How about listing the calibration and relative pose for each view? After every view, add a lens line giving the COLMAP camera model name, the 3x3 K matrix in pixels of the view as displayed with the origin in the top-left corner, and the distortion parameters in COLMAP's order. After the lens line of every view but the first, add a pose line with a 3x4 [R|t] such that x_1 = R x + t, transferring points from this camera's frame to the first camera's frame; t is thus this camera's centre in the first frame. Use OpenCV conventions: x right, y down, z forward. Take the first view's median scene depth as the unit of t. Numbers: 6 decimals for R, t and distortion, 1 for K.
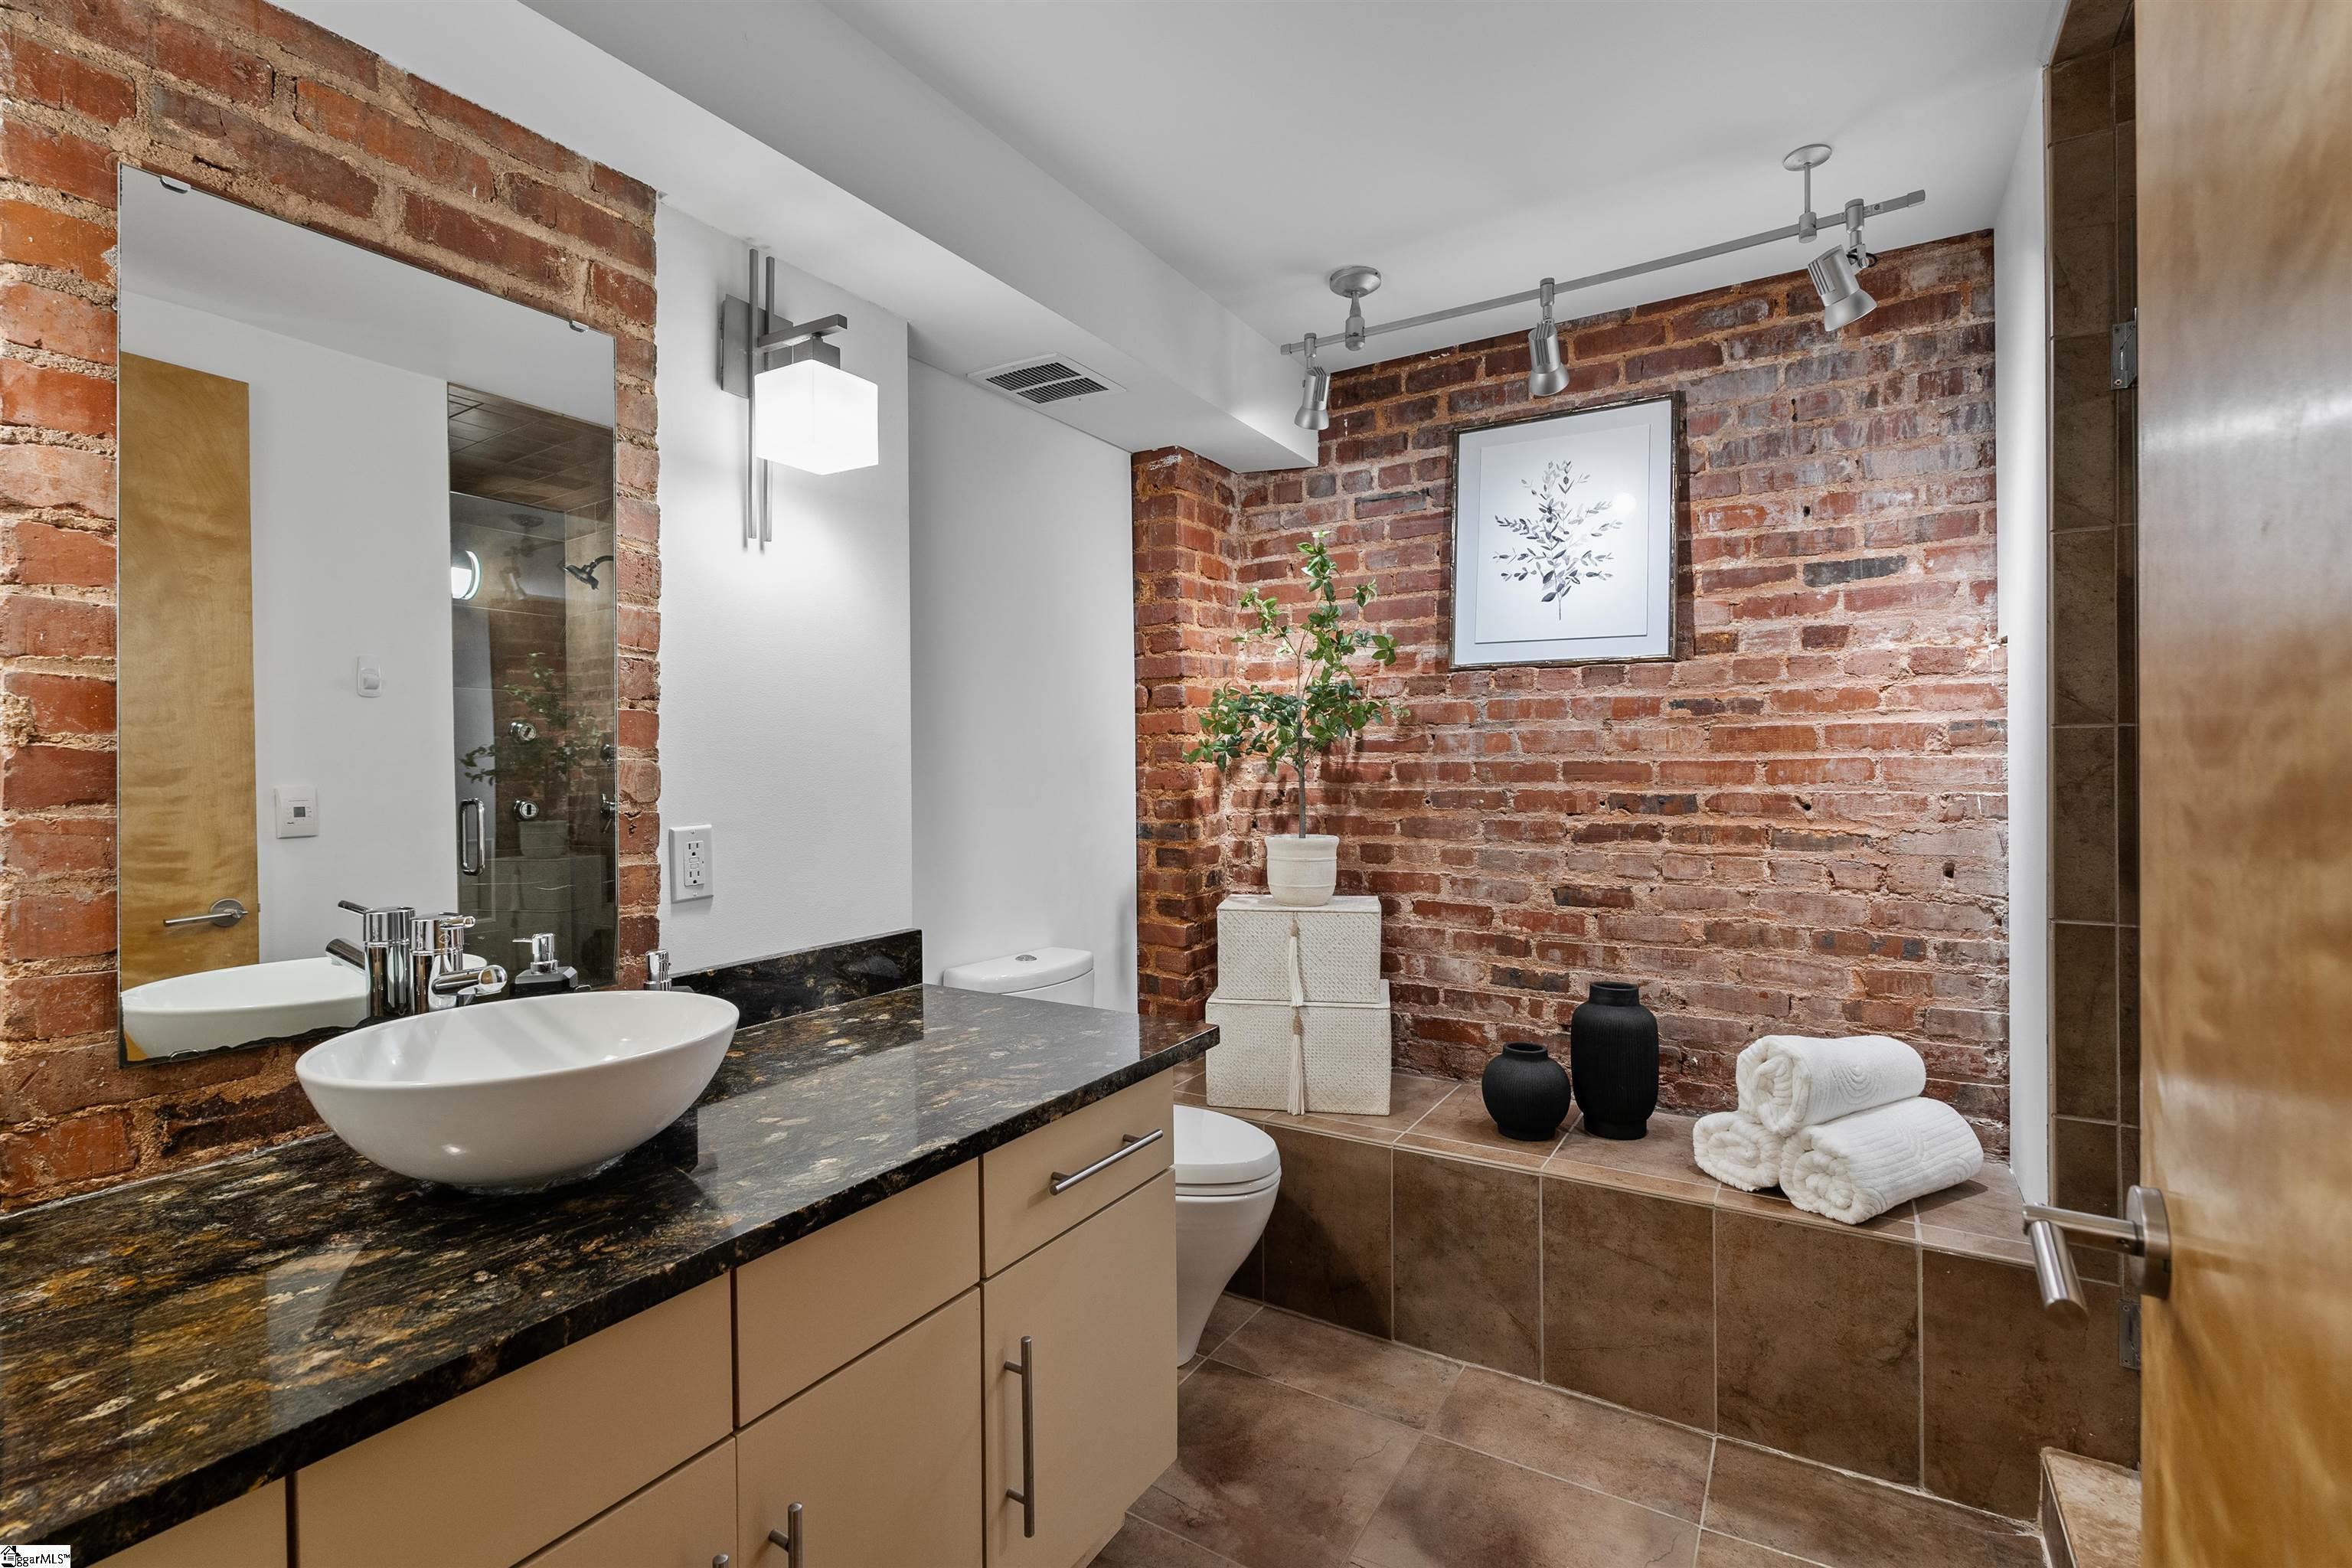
lens RADIAL K [[1035.0, 0, 1177.4], [0, 1035.0, 778.9], [0, 0, 1]] dist [-0.008237, -0.000705]
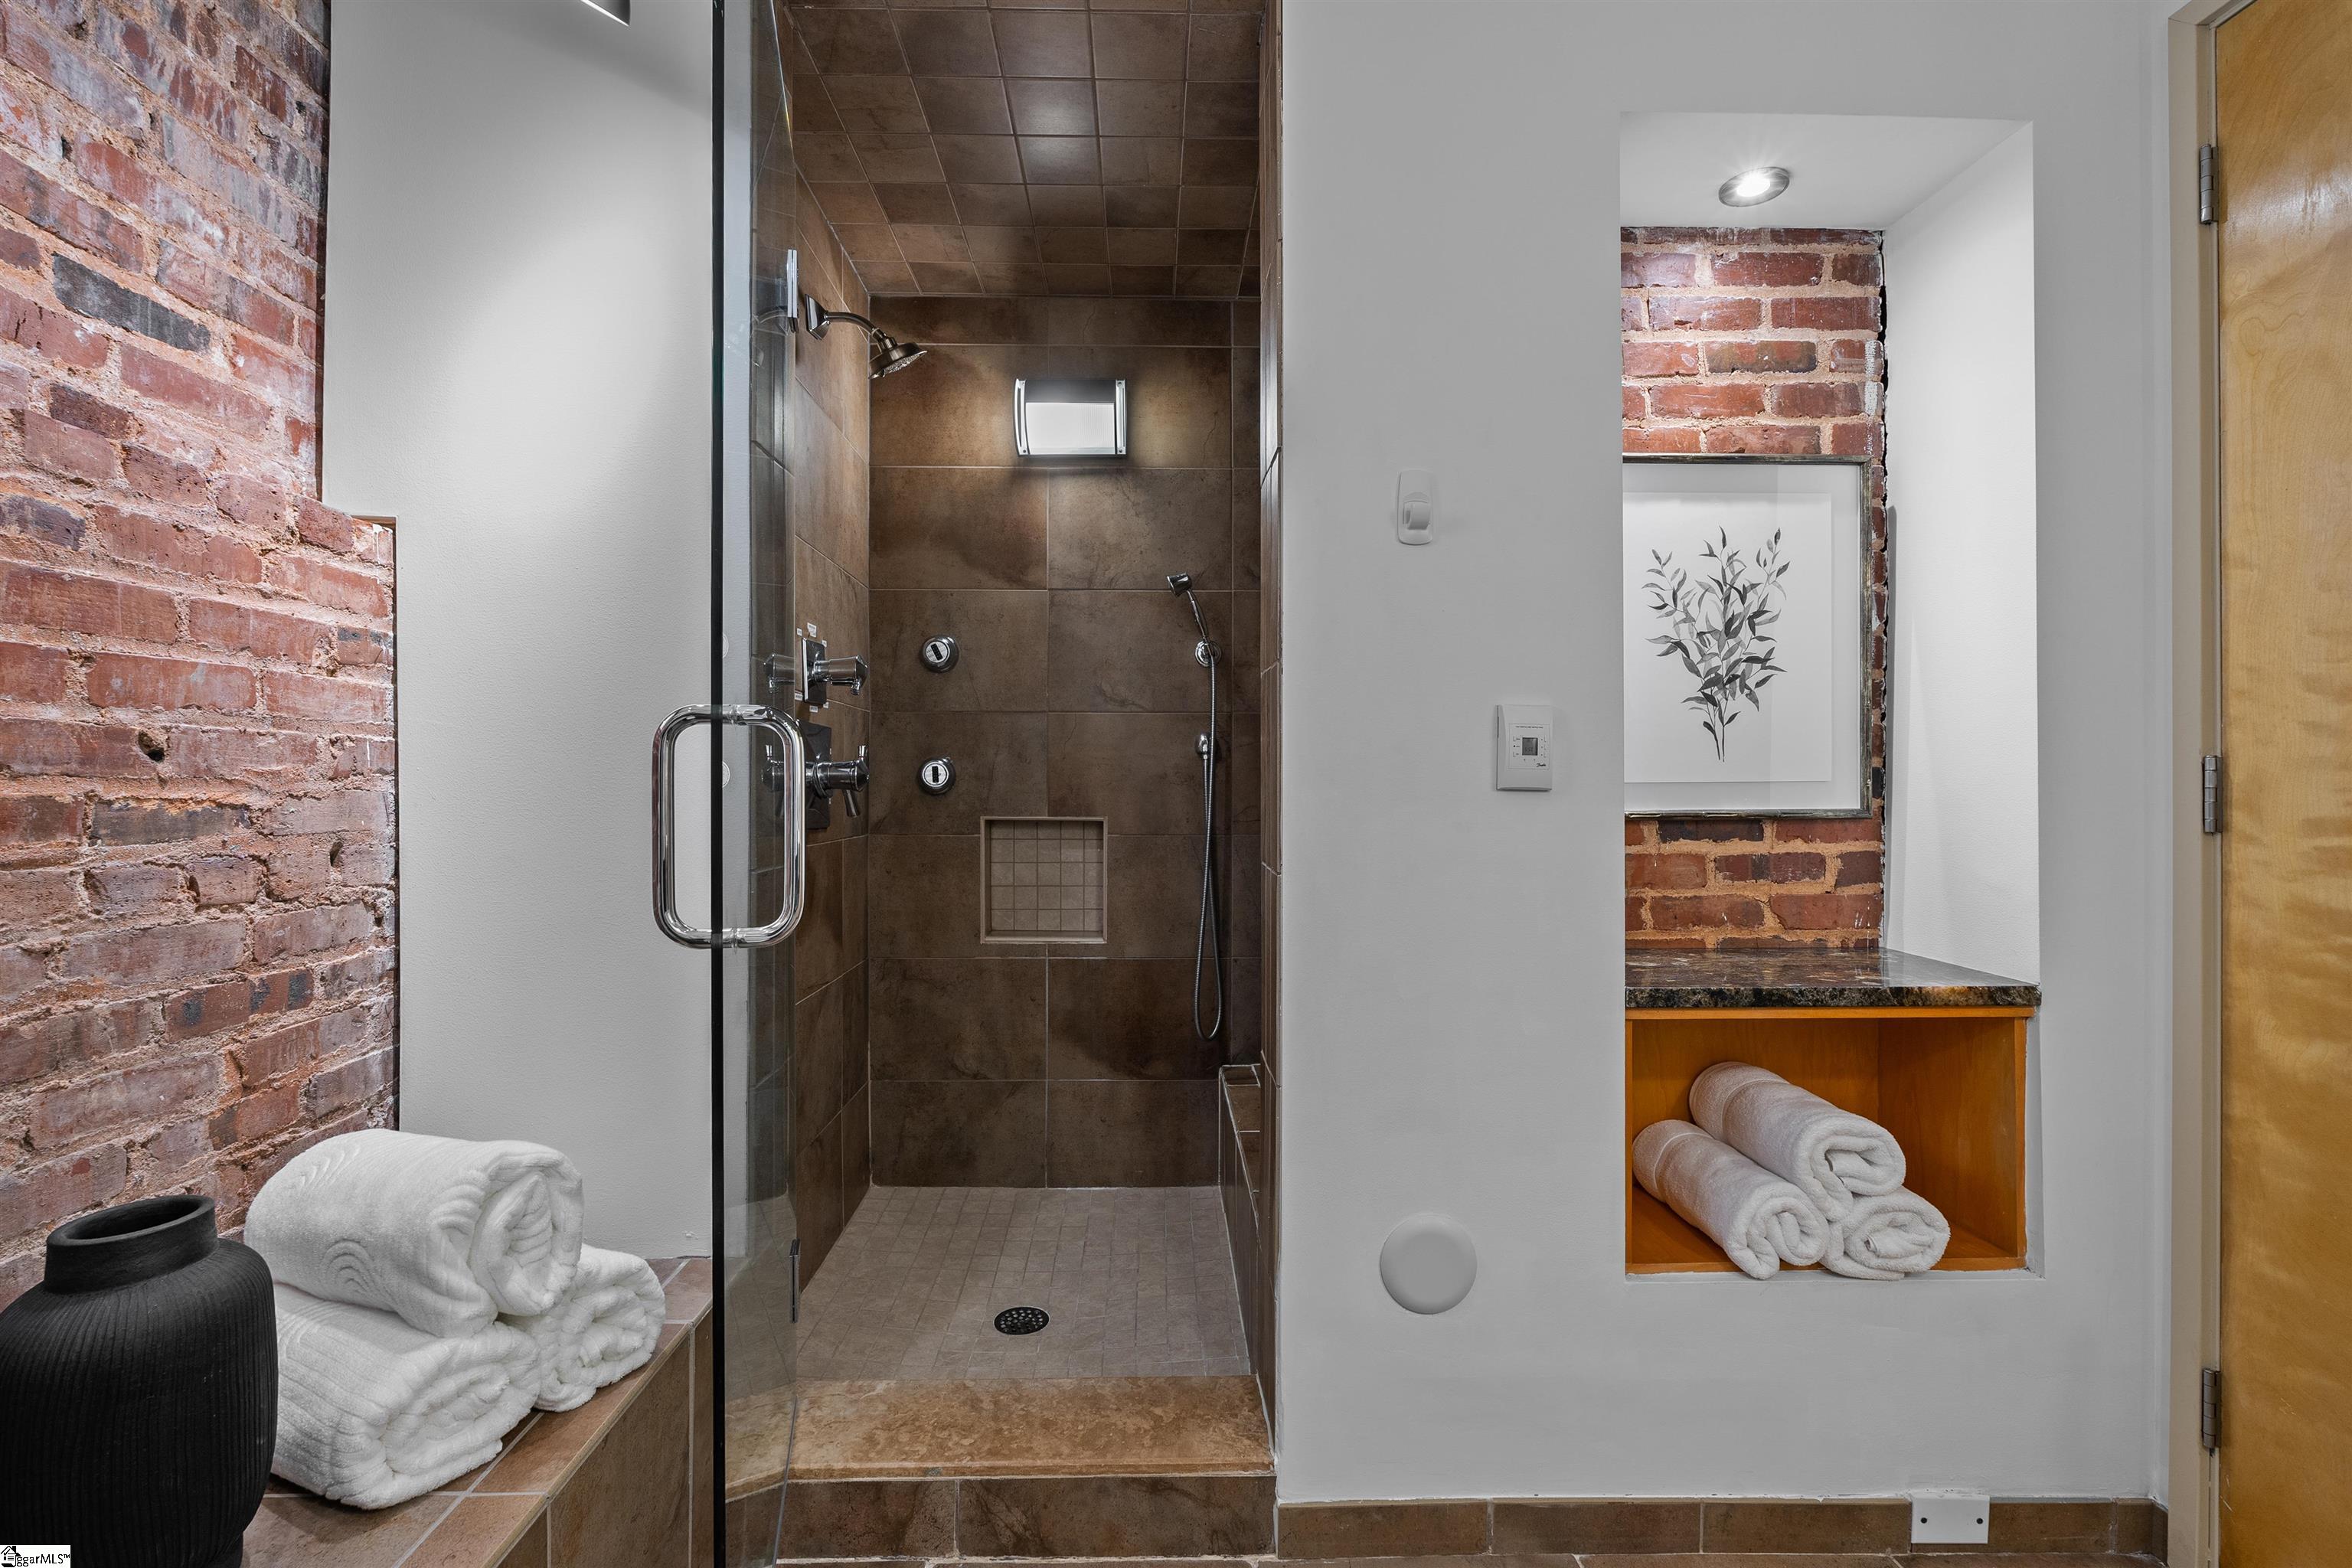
lens RADIAL K [[1035.0, 0, 1169.1], [0, 1035.0, 772.7], [0, 0, 1]] dist [-0.008237, -0.000705]
pose [[-0.559066, 0.010460, 0.829057, -0.079251], [0.007418, 0.999944, -0.007613, 0.043872], [-0.829090, 0.001893, -0.559112, 0.880428]]
